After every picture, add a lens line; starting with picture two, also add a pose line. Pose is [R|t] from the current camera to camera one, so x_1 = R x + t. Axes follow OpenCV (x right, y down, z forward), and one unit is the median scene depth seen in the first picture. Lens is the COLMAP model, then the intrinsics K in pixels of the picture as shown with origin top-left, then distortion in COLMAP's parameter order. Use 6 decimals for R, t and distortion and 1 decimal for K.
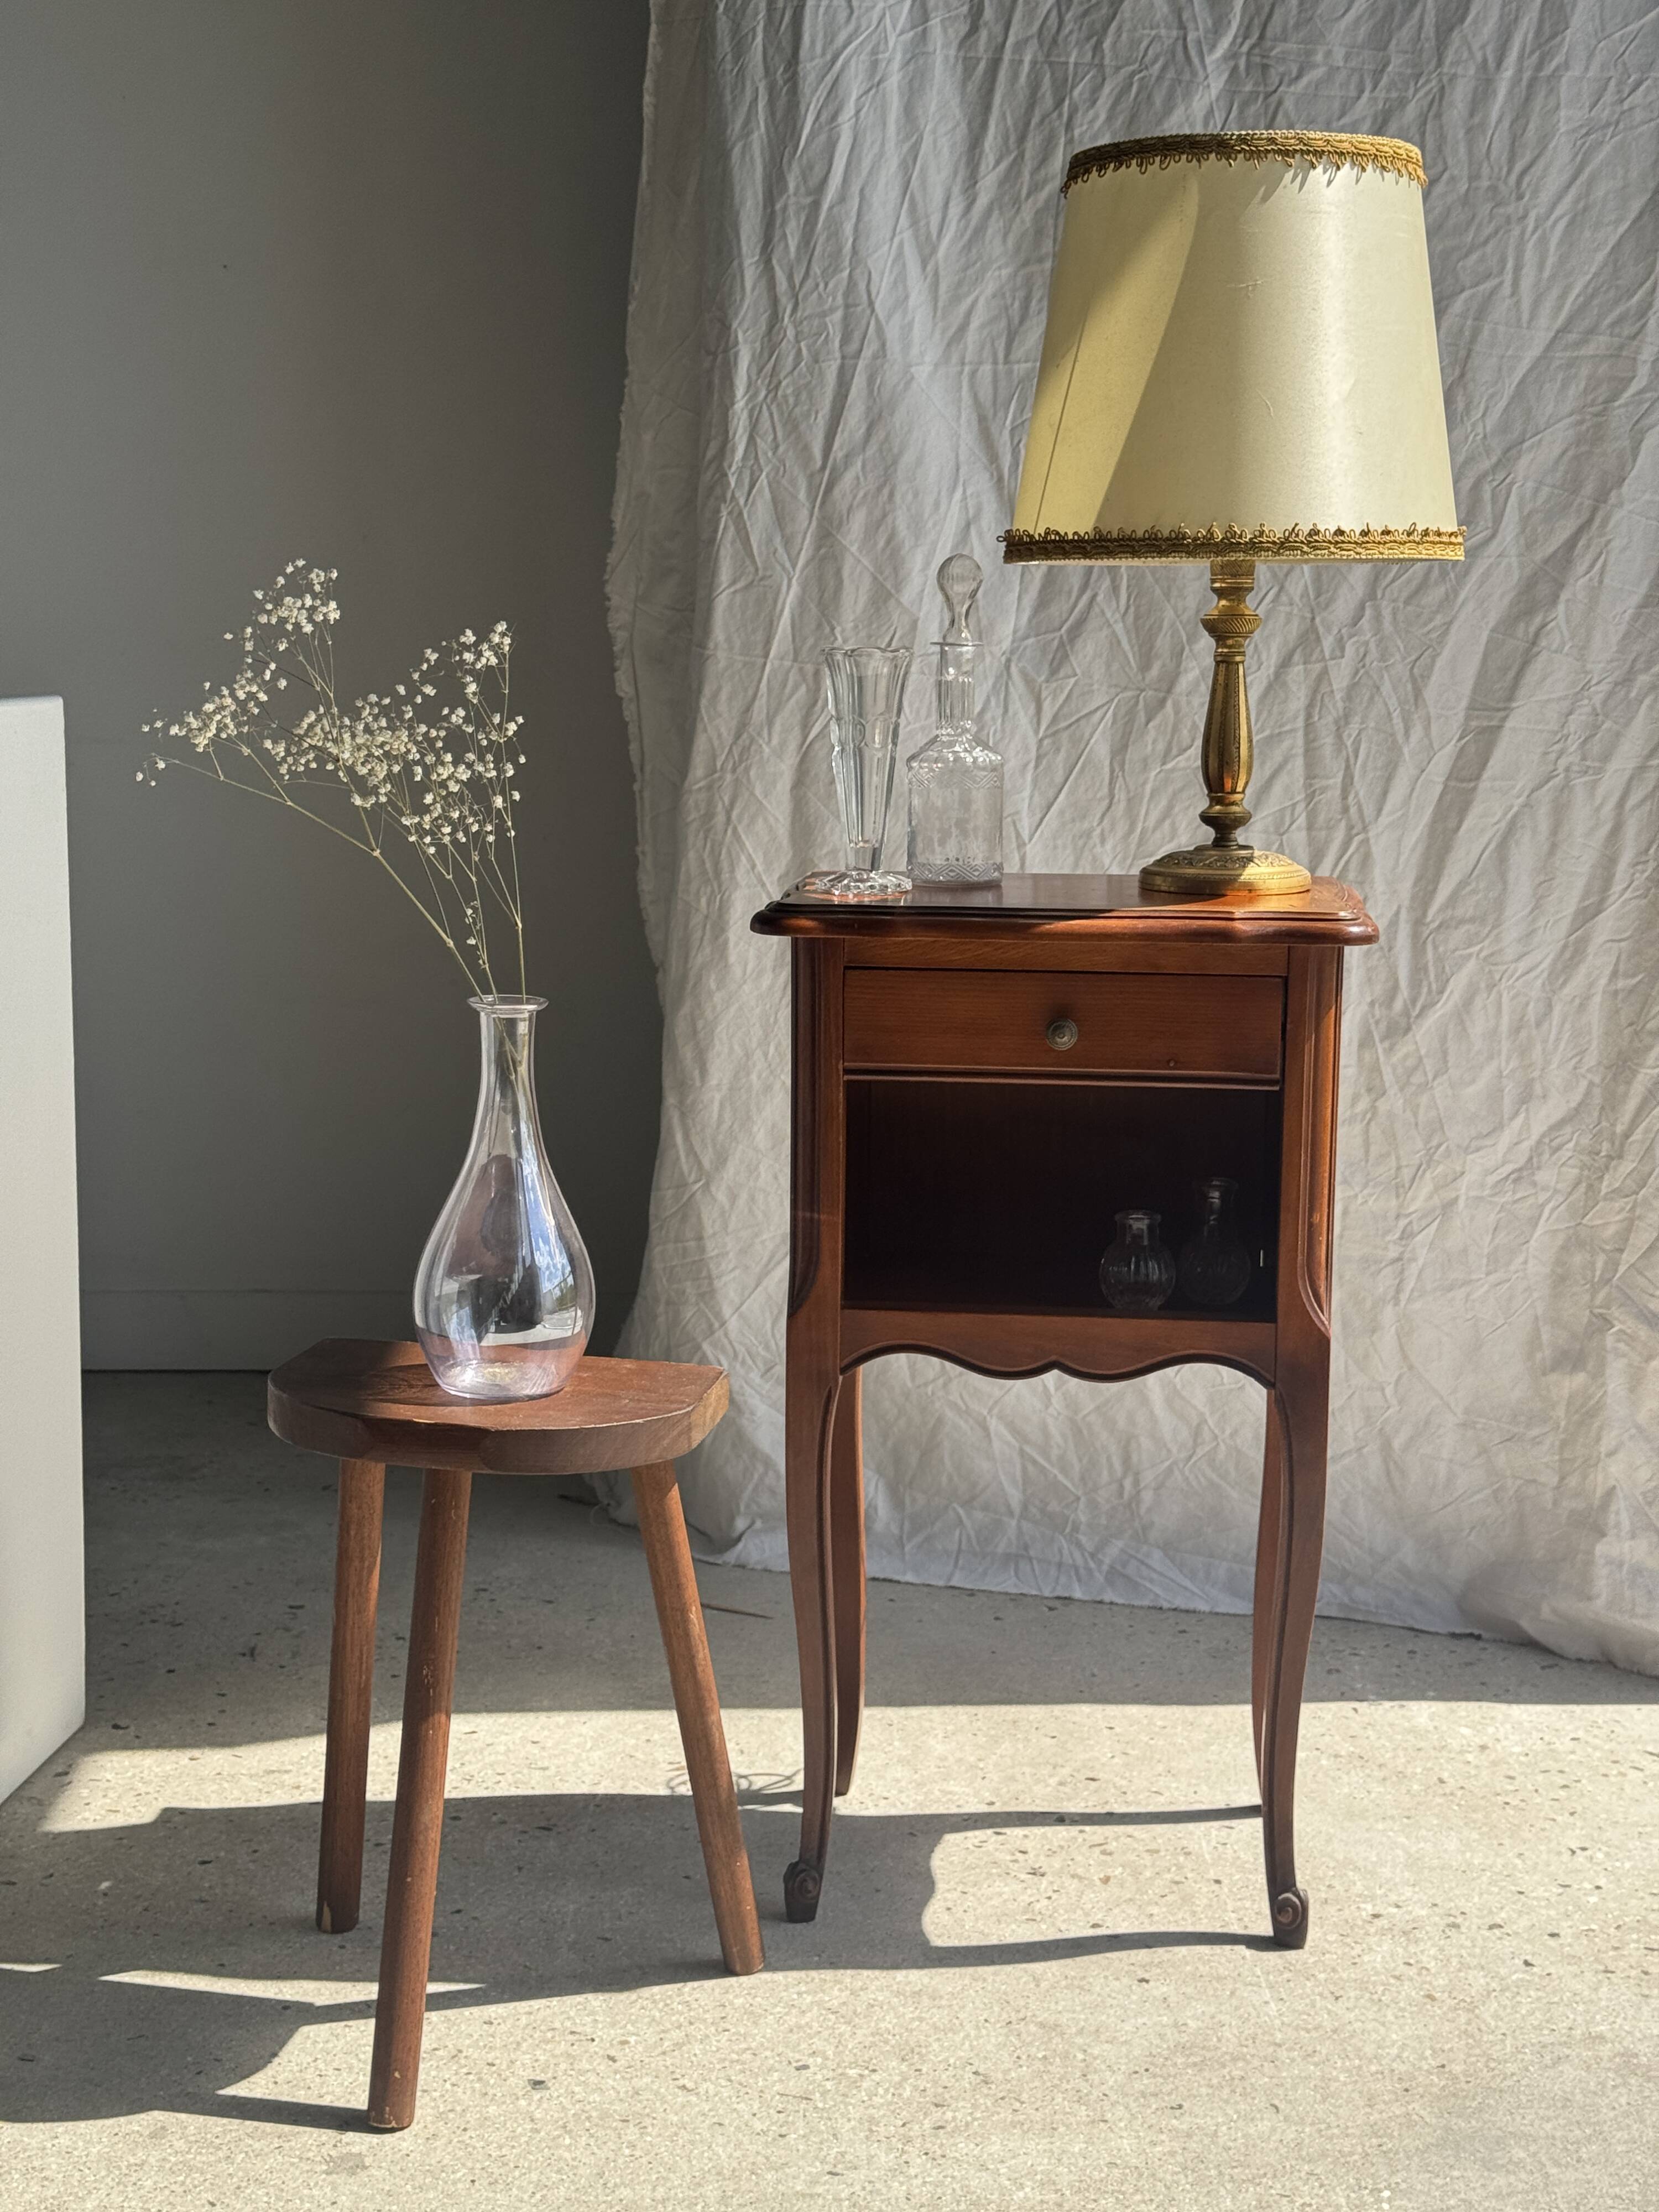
lens RADIAL K [[3129.8, 0, 846.5], [0, 3129.8, 1119.4], [0, 0, 1]] dist [0.217636, -0.442122]
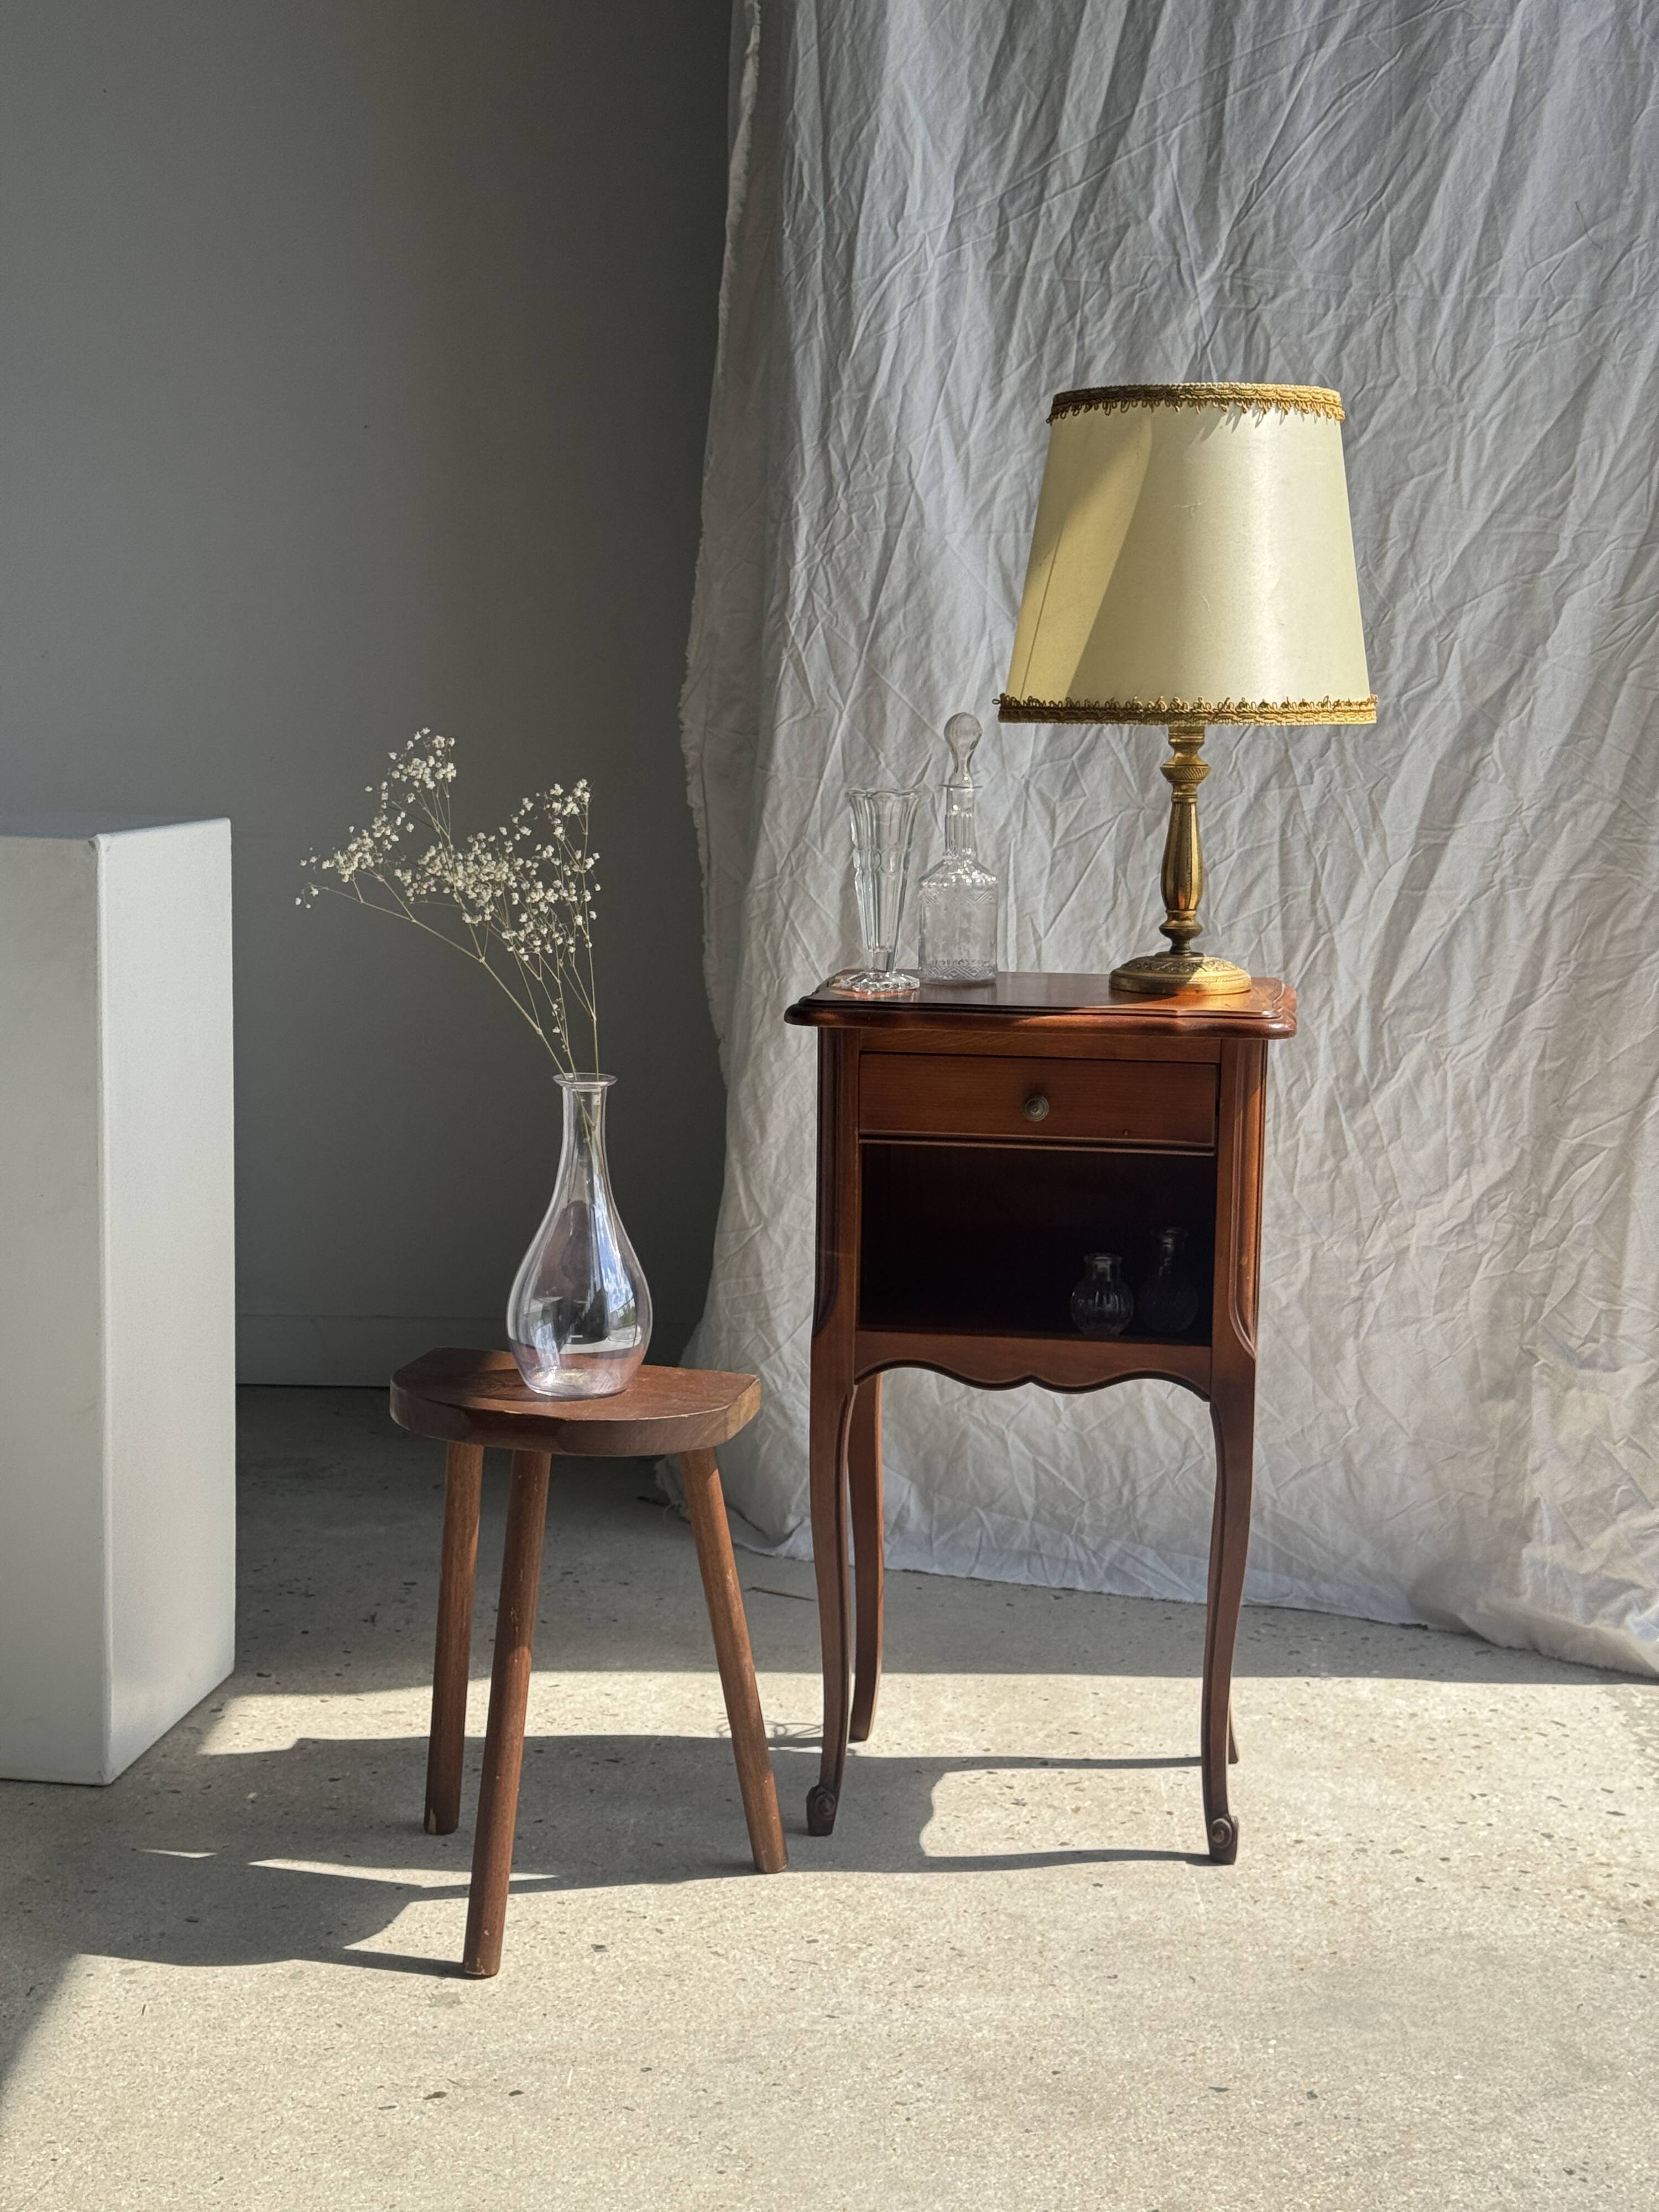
lens RADIAL K [[3123.2, 0, 836.9], [0, 3123.2, 1131.1], [0, 0, 1]] dist [0.193805, -0.334803]
pose [[0.999135, 0.011407, -0.039979, 0.030493], [-0.011861, 0.999868, -0.011117, -0.002816], [0.039847, 0.011582, 0.999139, -0.172503]]
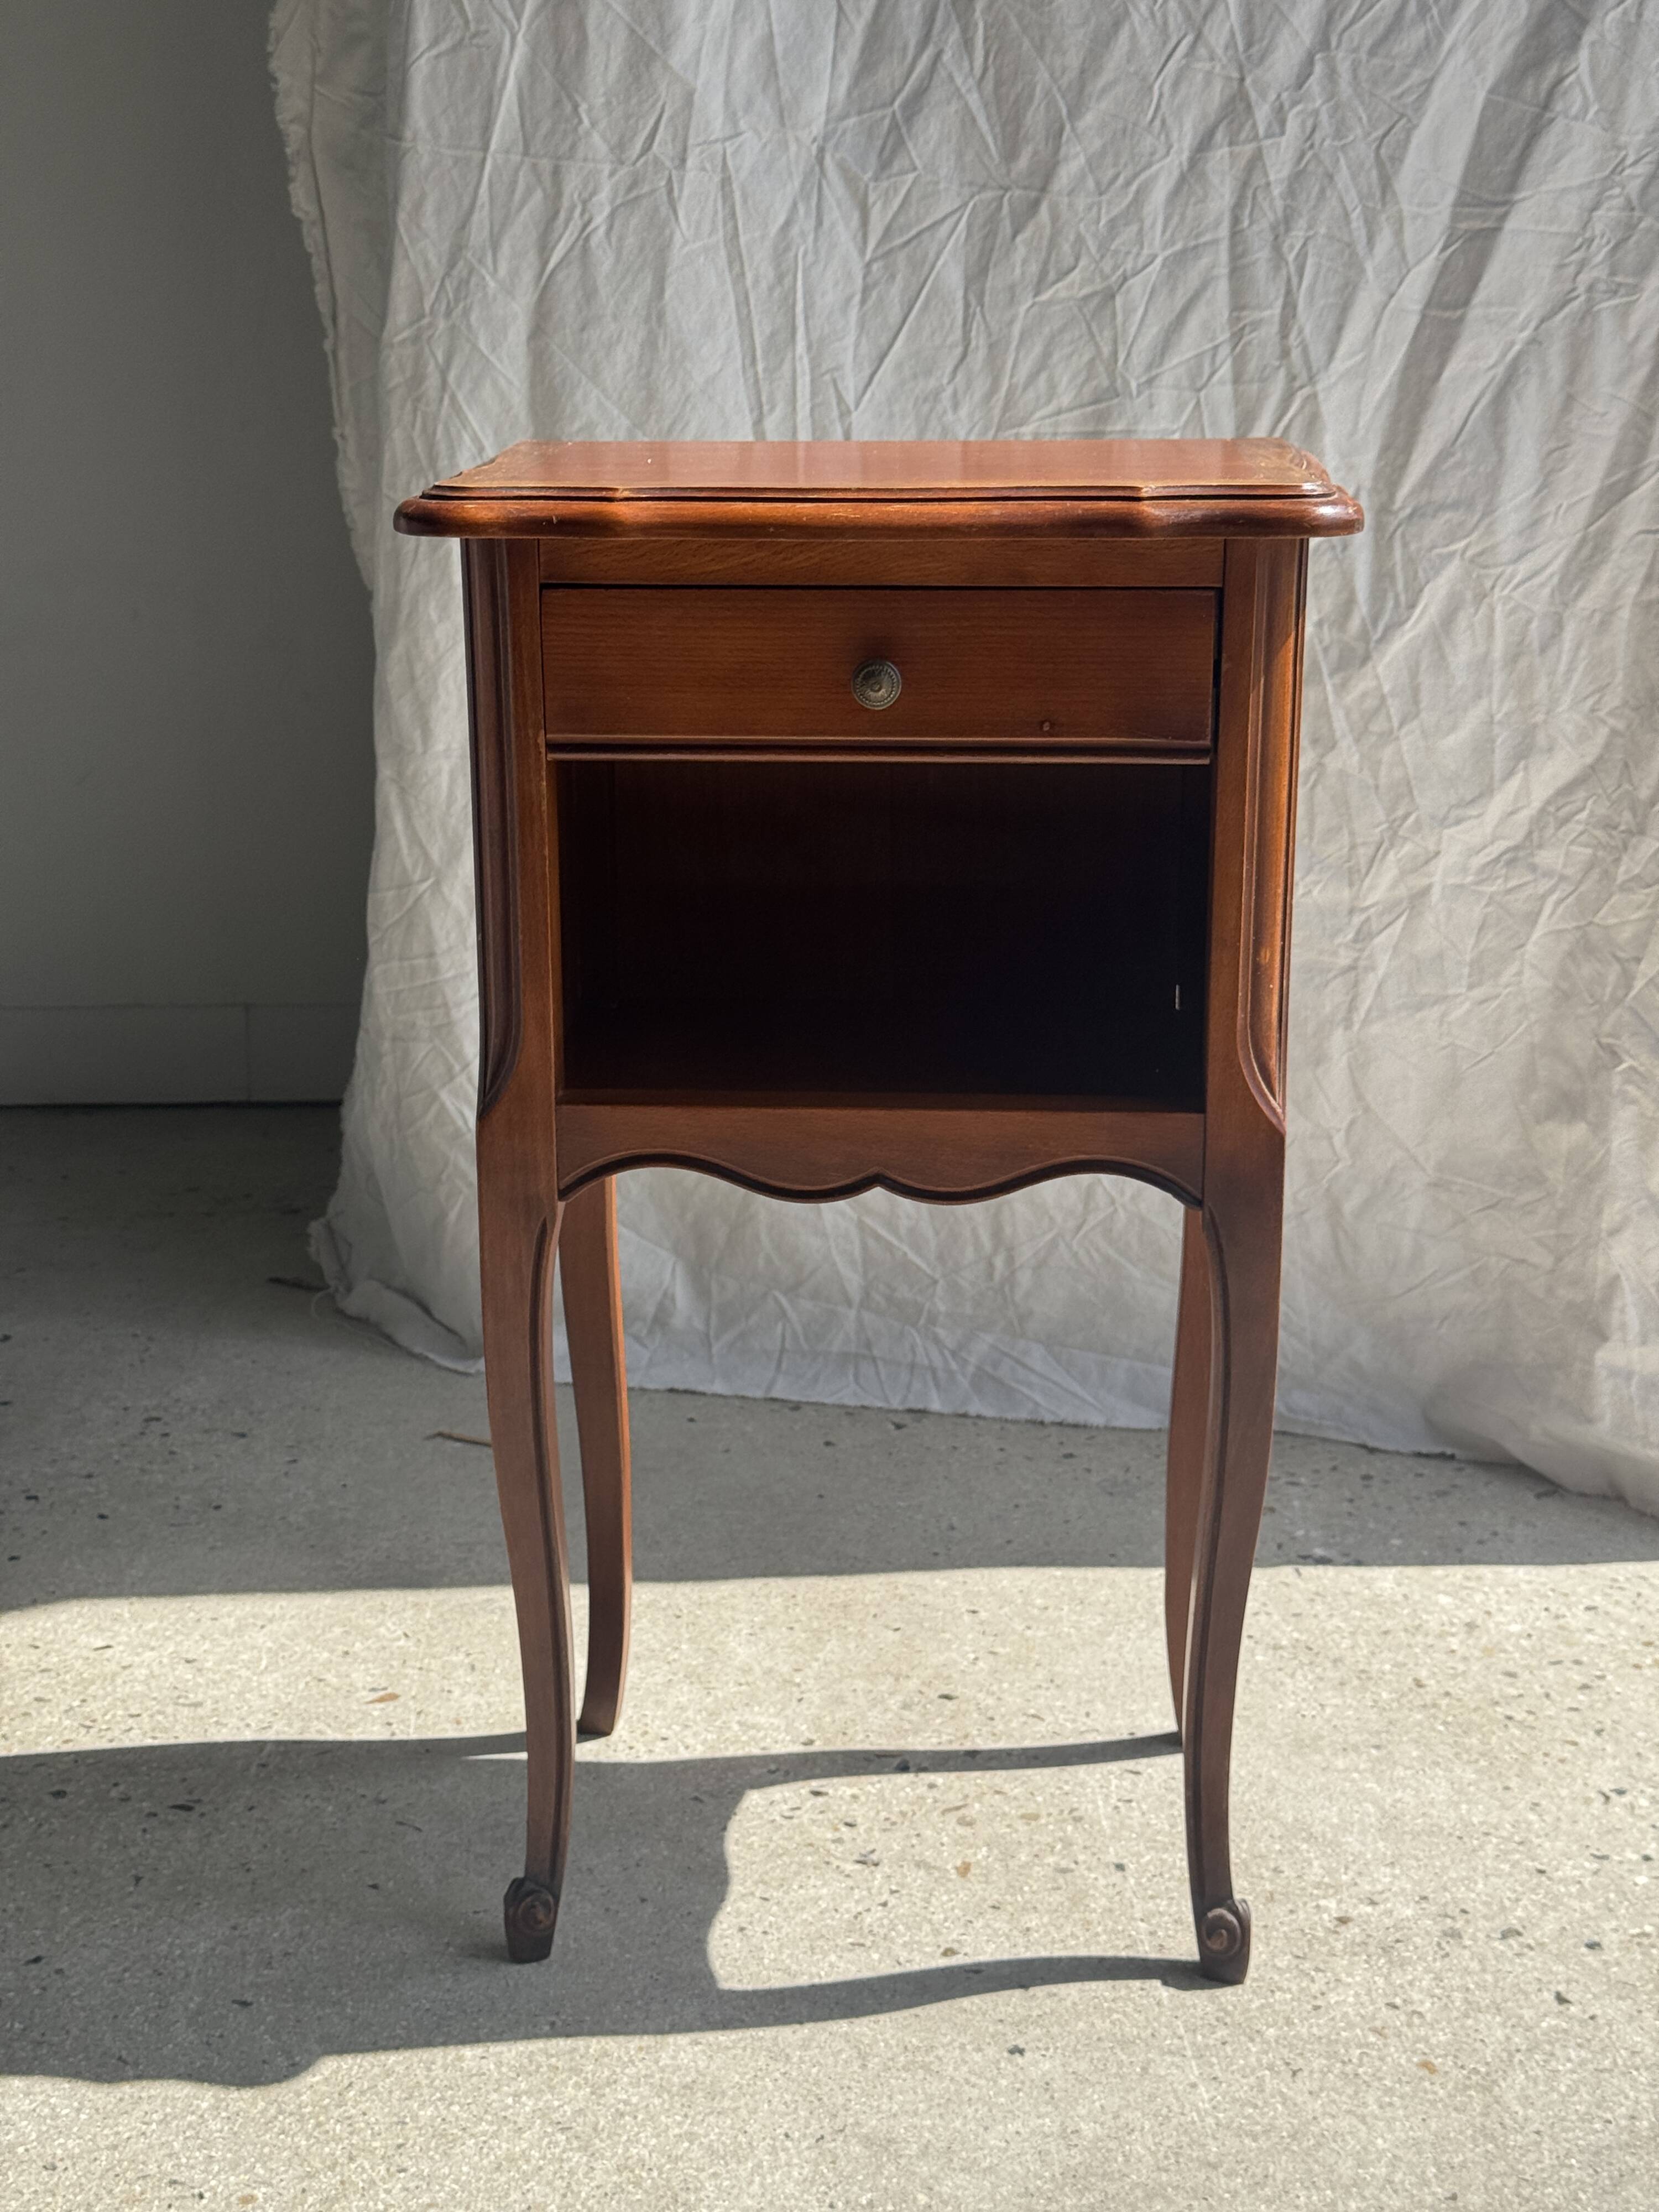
lens RADIAL K [[3145.7, 0, 814.7], [0, 3145.7, 1100.9], [0, 0, 1]] dist [0.229776, -0.451376]
pose [[0.999484, -0.020773, 0.024503, 0.028945], [0.017930, 0.993654, 0.111044, -0.010991], [-0.026654, -0.110547, 0.993513, 0.260260]]
